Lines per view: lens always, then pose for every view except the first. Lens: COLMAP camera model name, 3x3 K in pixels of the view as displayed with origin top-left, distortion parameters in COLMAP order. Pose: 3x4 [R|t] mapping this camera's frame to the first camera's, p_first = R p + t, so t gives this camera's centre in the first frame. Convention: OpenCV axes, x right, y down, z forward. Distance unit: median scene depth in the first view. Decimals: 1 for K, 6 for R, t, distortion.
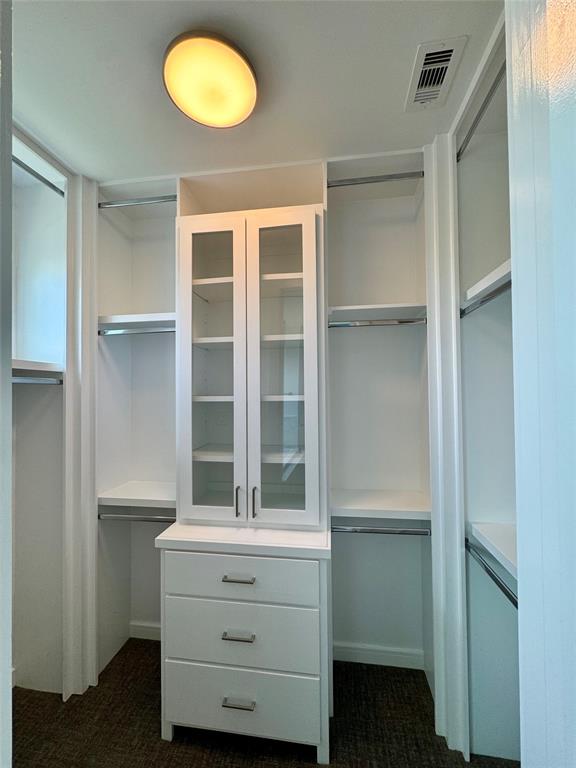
lens RADIAL K [[314.7, 0, 288.5], [0, 314.7, 395.8], [0, 0, 1]] dist [-0.000226, 0.000095]
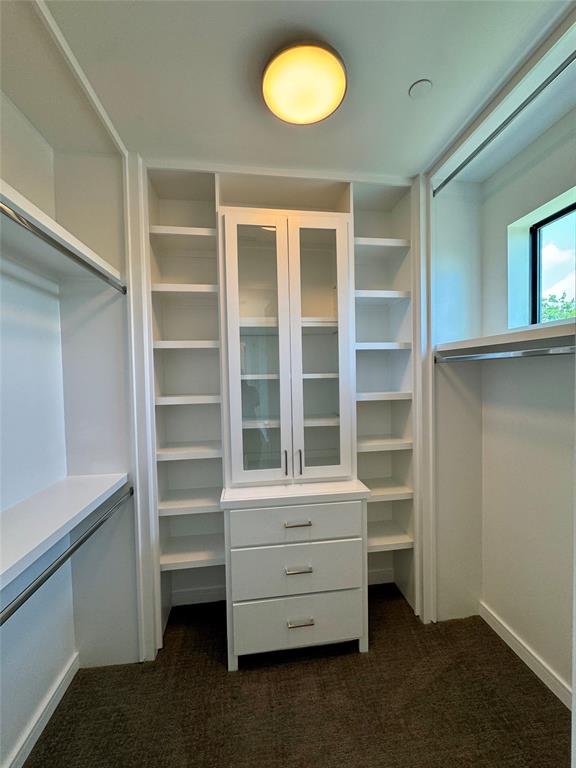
lens RADIAL K [[304.7, 0, 288.0], [0, 304.7, 384.0], [0, 0, 1]] dist [0.000629, 0.000278]
pose [[0.963232, -0.018047, 0.268066, -0.455186], [0.007620, 0.999175, 0.039886, -0.004370], [-0.268565, -0.036376, 0.962575, -0.089996]]
